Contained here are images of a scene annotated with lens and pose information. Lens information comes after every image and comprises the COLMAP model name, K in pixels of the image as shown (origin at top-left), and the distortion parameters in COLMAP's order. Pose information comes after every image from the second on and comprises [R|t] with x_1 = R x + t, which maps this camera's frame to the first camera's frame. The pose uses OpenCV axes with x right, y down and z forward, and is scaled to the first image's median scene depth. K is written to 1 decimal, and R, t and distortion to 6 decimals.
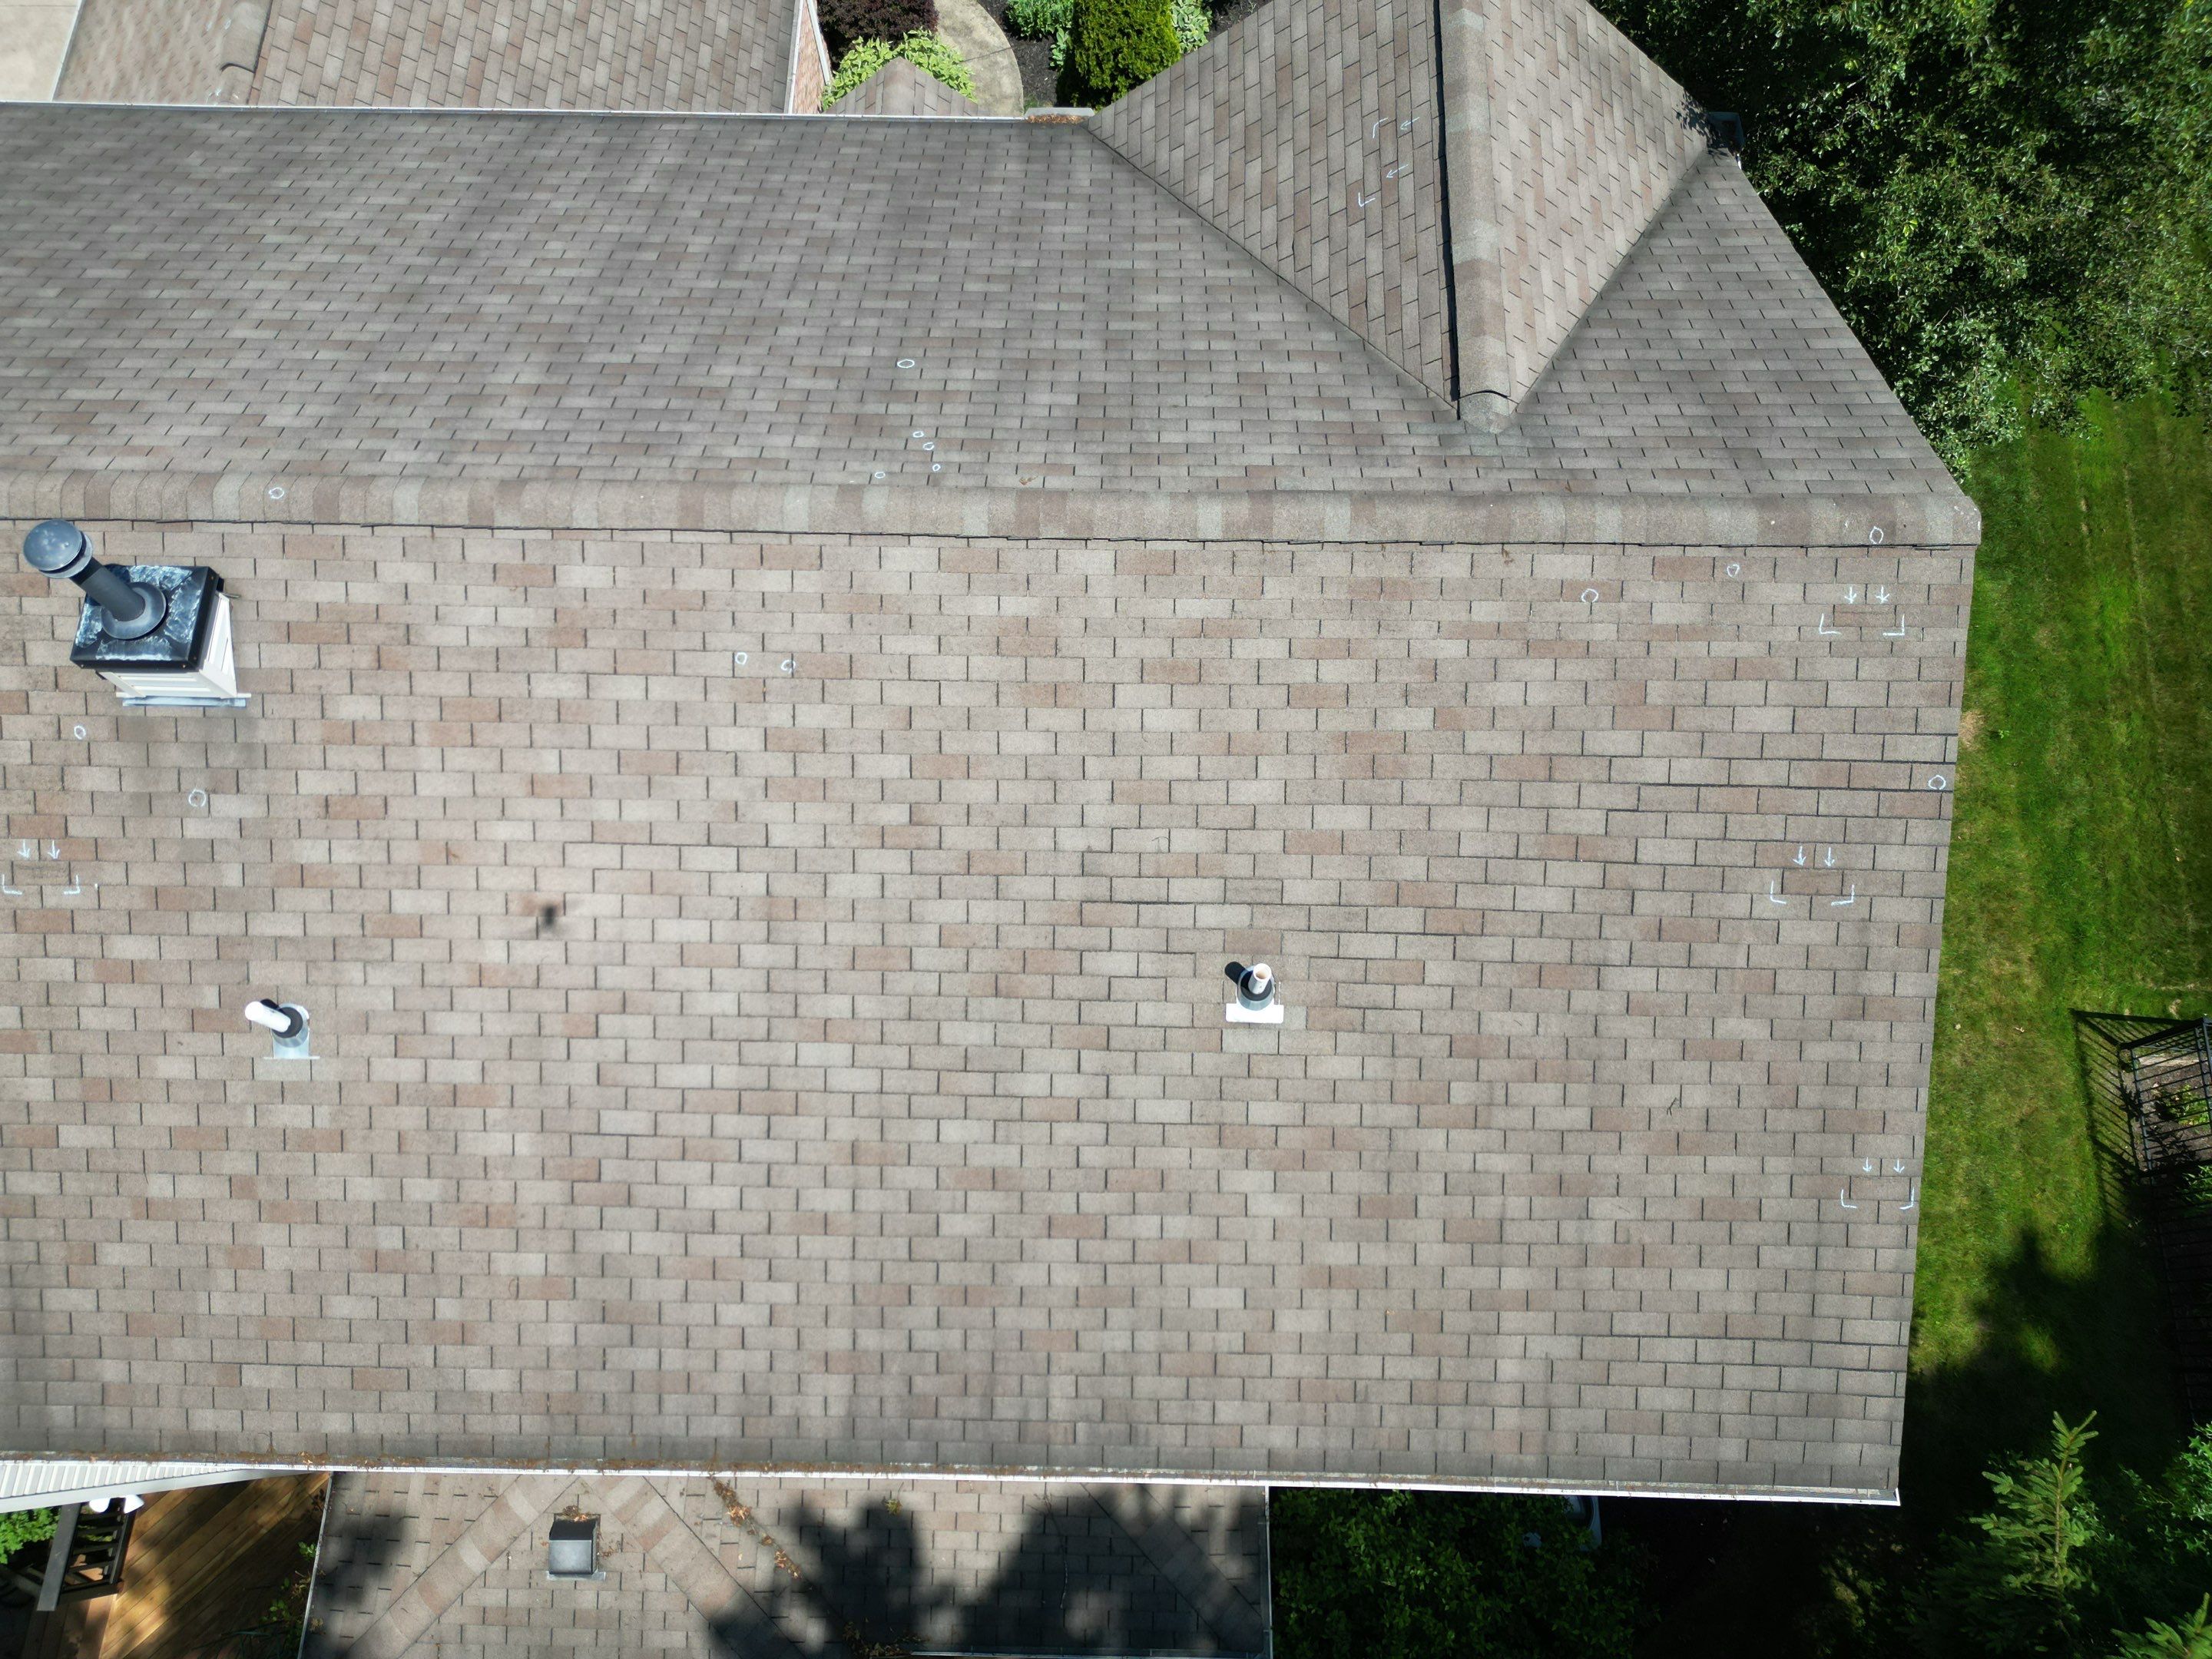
lens RADIAL K [[1568.1, 0, 1104.0], [0, 1568.1, 822.9], [0, 0, 1]] dist [0.082412, -0.077332]
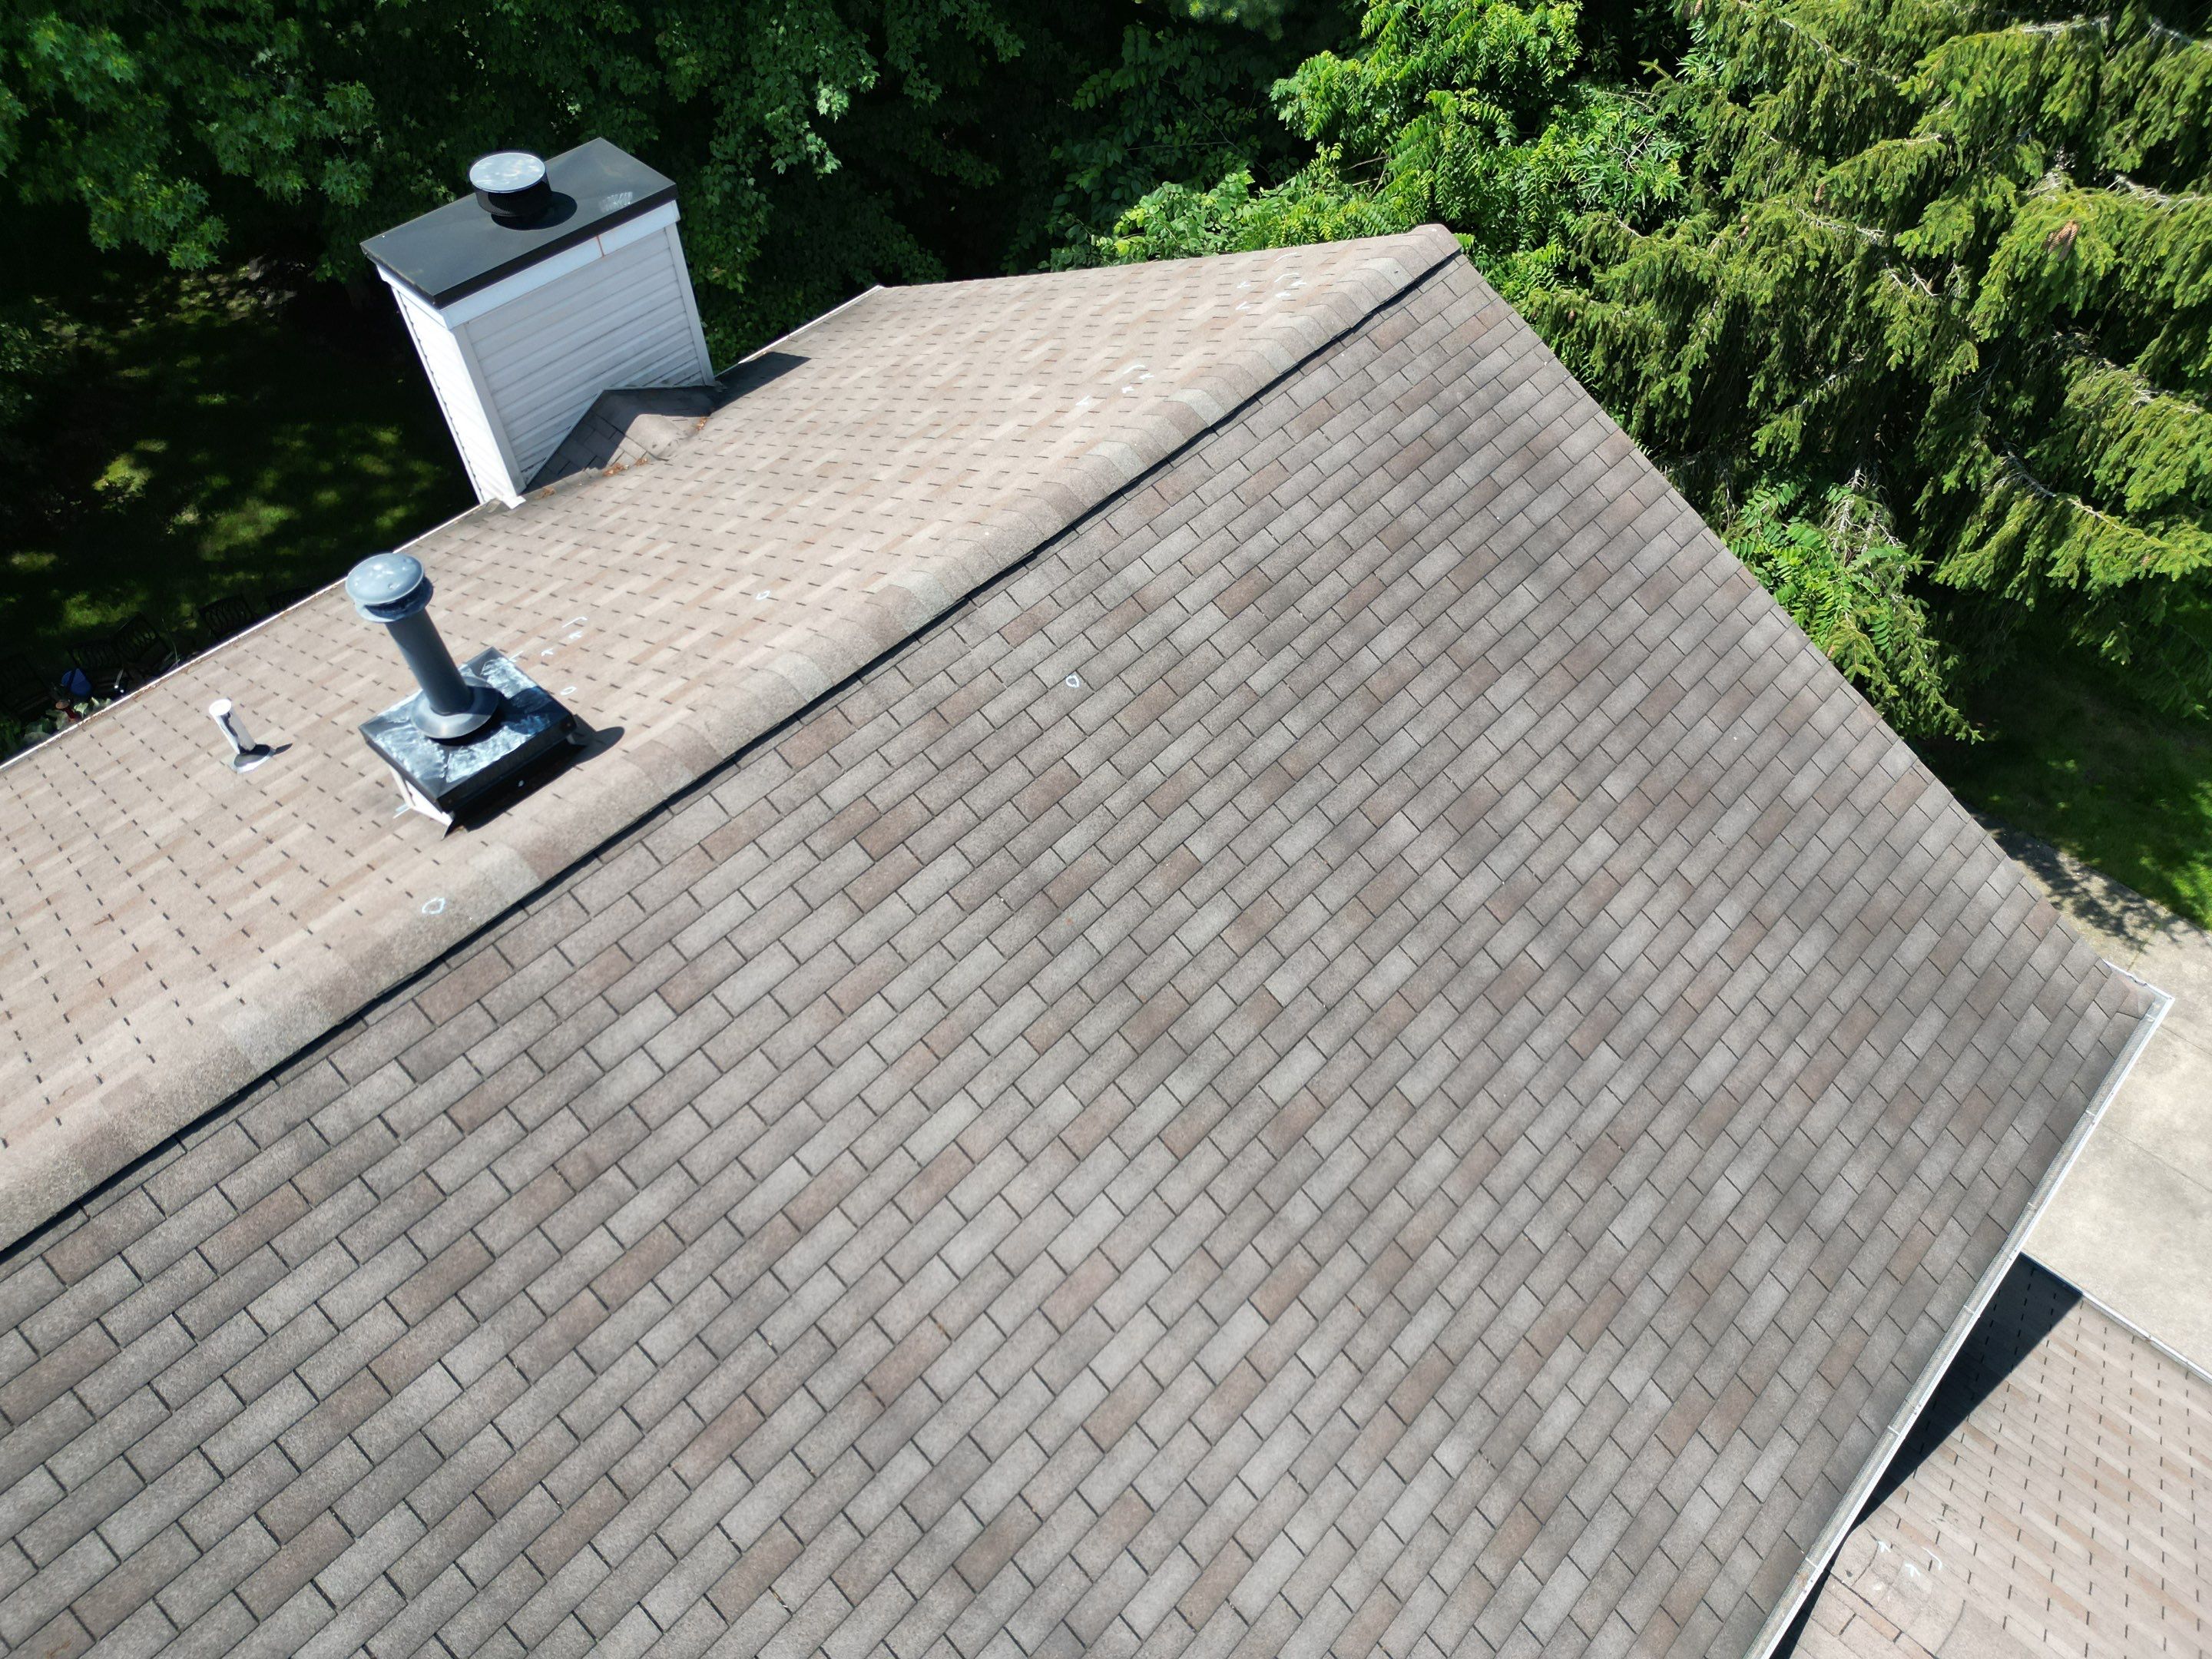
lens RADIAL K [[1568.1, 0, 1117.7], [0, 1568.1, 820.6], [0, 0, 1]] dist [0.082412, -0.077332]
pose [[-0.669956, 0.584776, -0.457379, -0.398766], [-0.696032, -0.280437, 0.660980, -0.779850], [0.258260, 0.761178, 0.594903, 0.609728]]
